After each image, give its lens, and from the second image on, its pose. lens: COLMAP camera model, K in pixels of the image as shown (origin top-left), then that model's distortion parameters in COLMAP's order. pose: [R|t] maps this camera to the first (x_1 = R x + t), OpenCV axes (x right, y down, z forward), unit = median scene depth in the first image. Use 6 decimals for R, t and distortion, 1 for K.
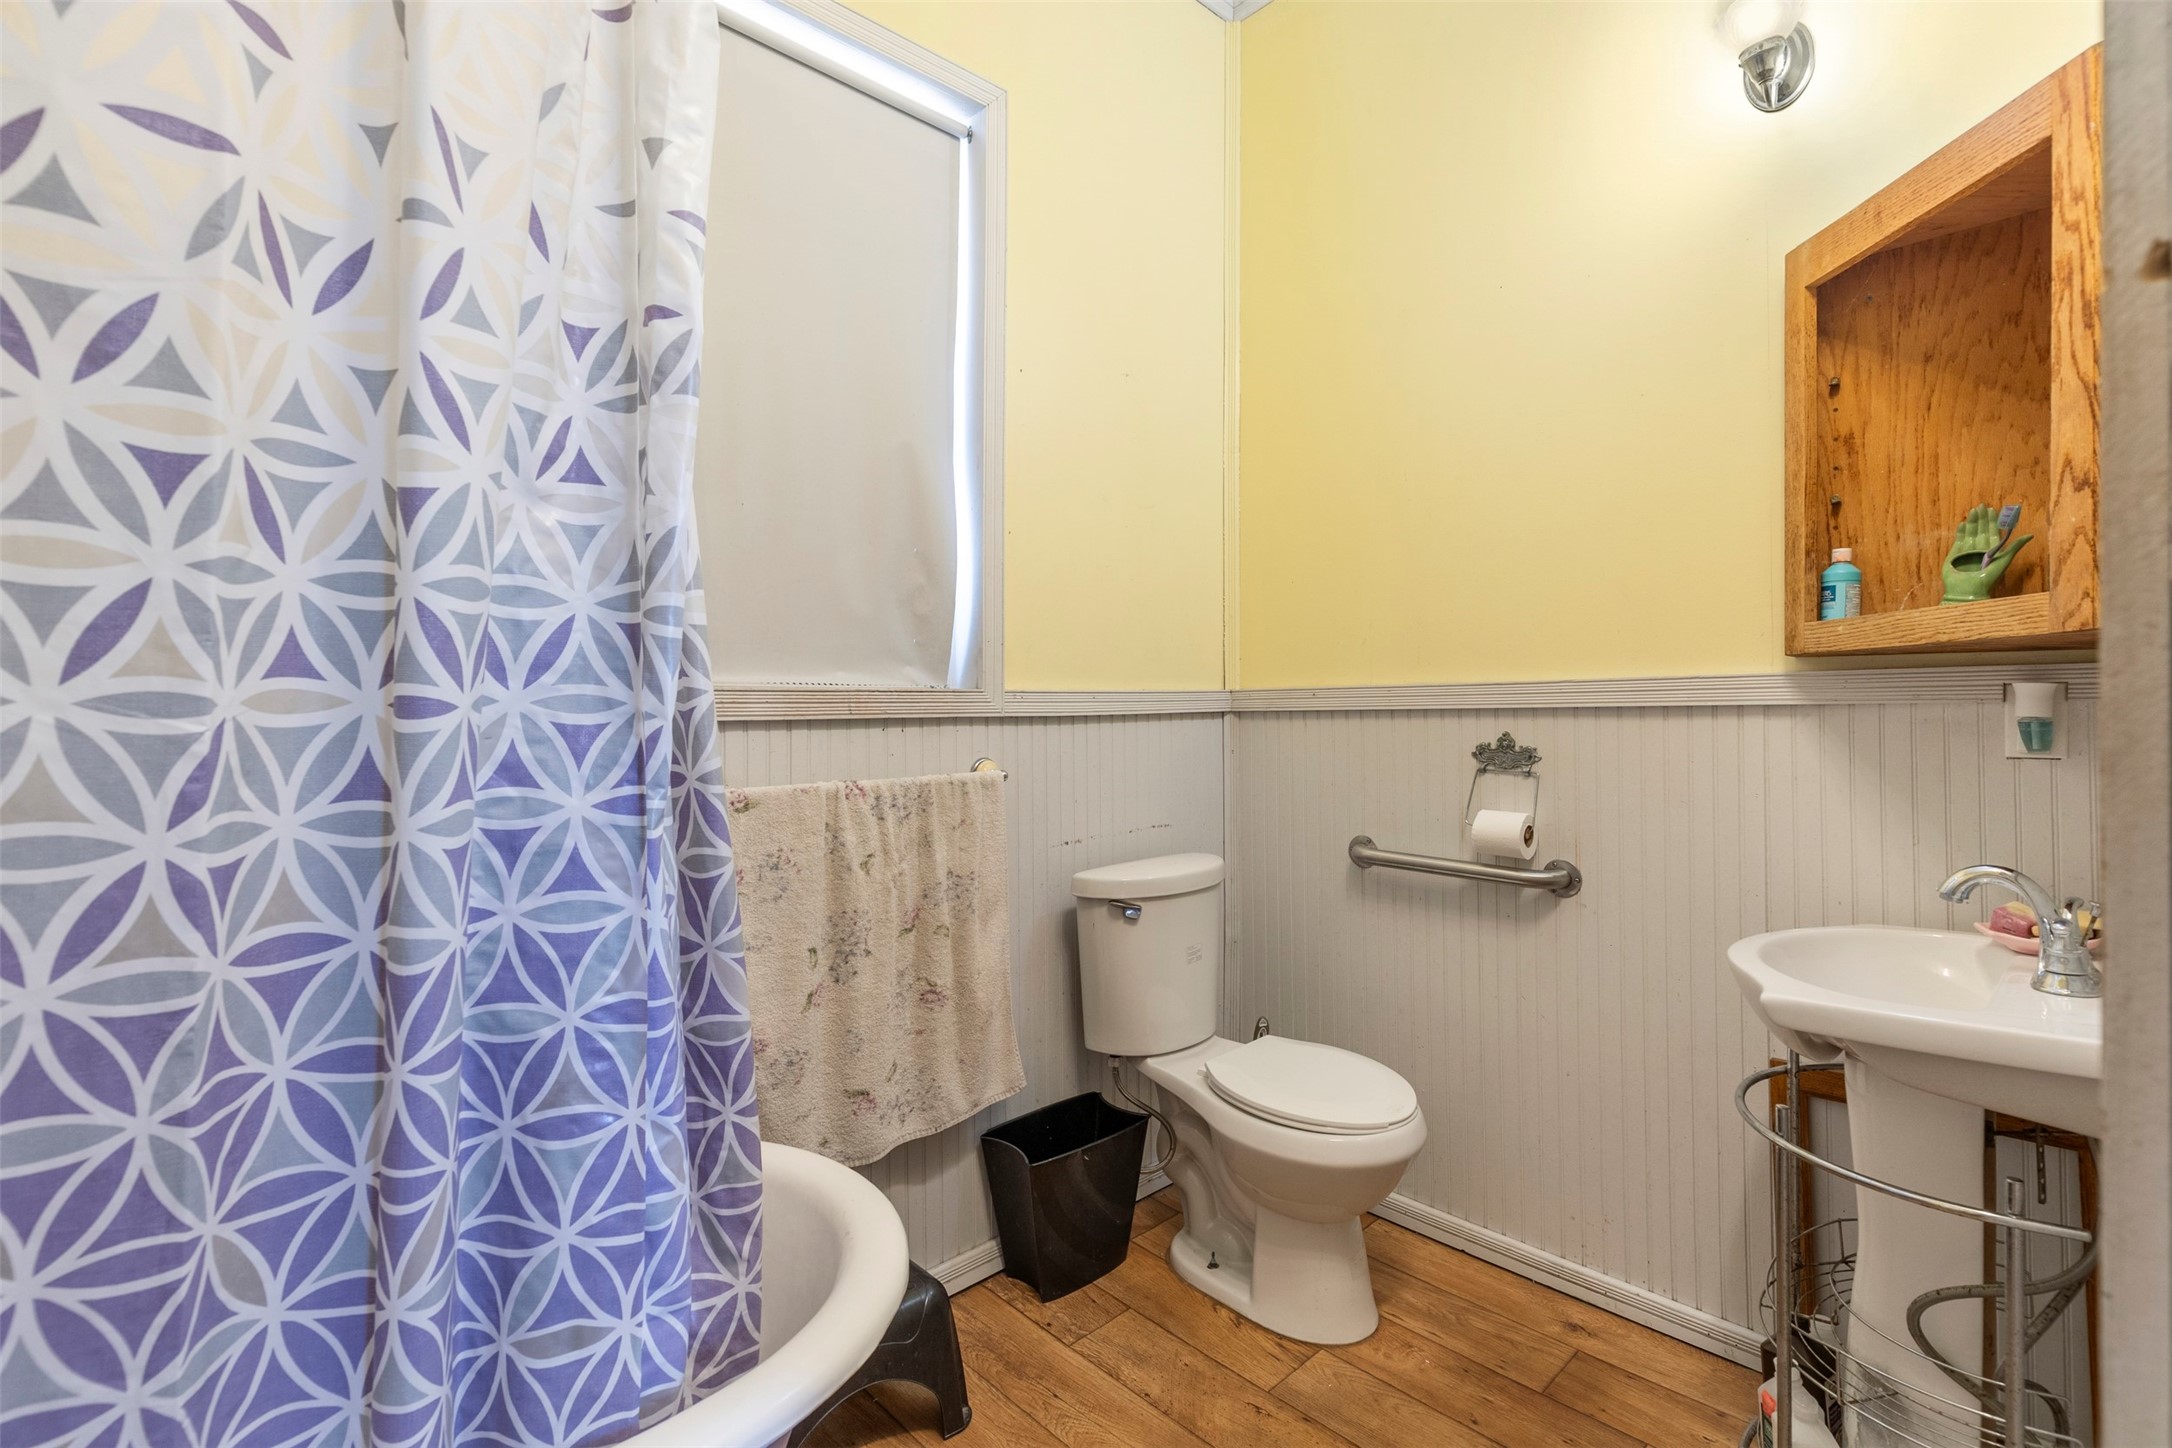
lens RADIAL K [[982.5, 0, 1075.9], [0, 982.5, 710.1], [0, 0, 1]] dist [0.007444, -0.002237]
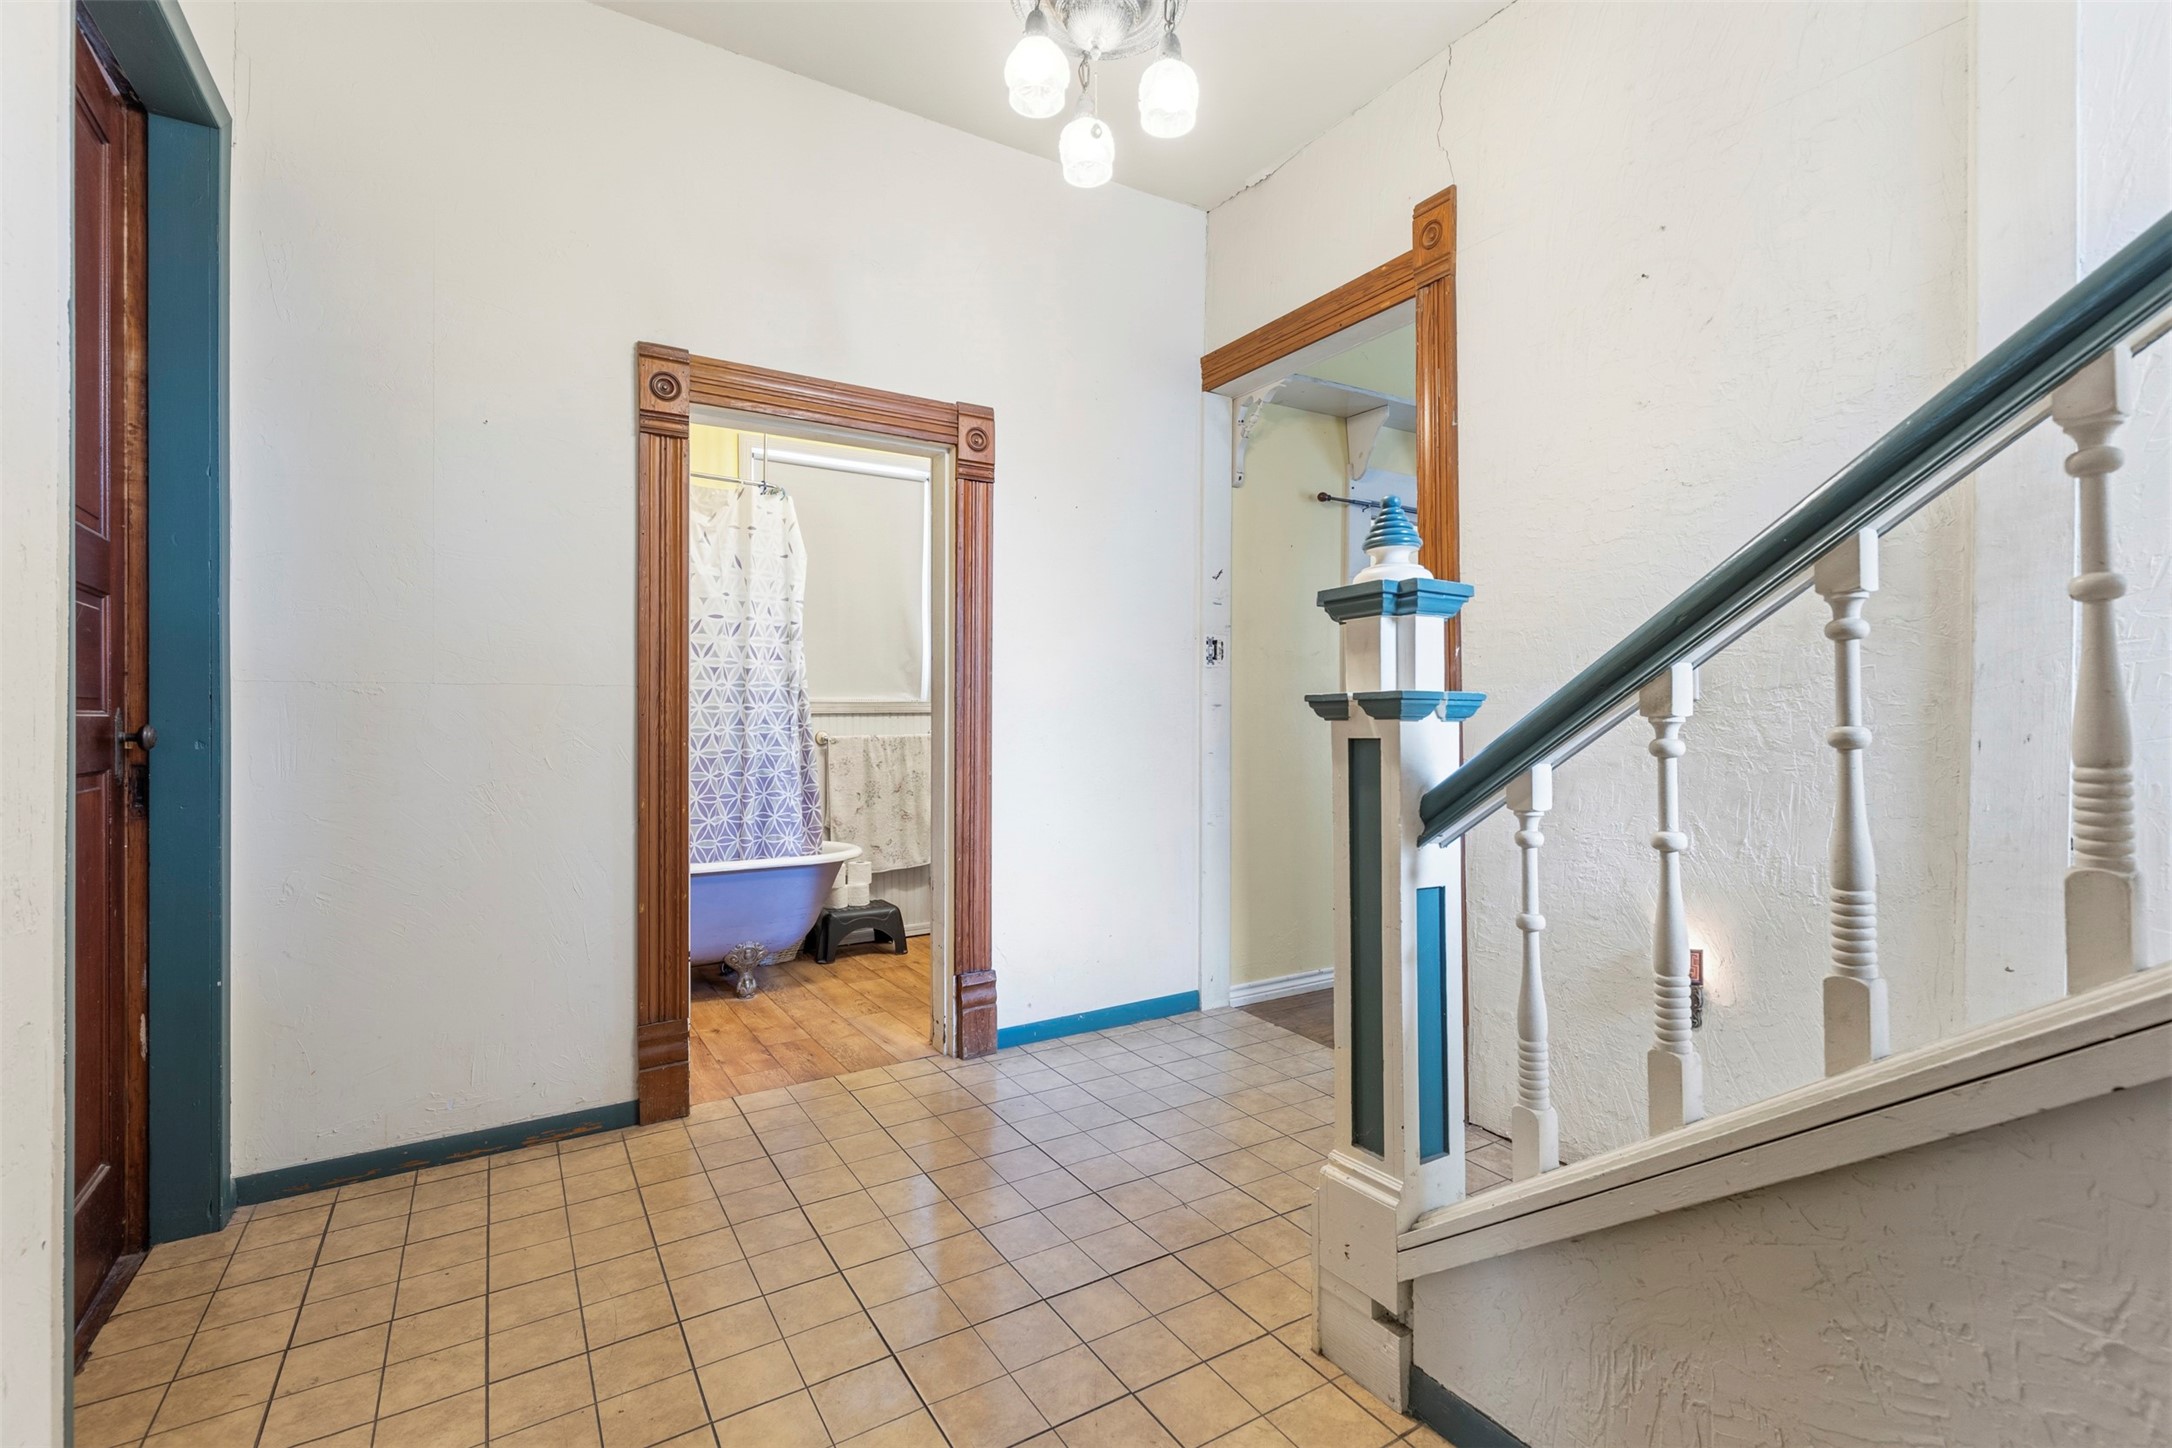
lens RADIAL K [[982.5, 0, 1094.9], [0, 982.5, 718.5], [0, 0, 1]] dist [0.007444, -0.002237]
pose [[0.983731, -0.000761, -0.179649, 1.912455], [0.001549, 0.999990, 0.004246, 0.029993], [0.179644, -0.004455, 0.983722, -3.498813]]
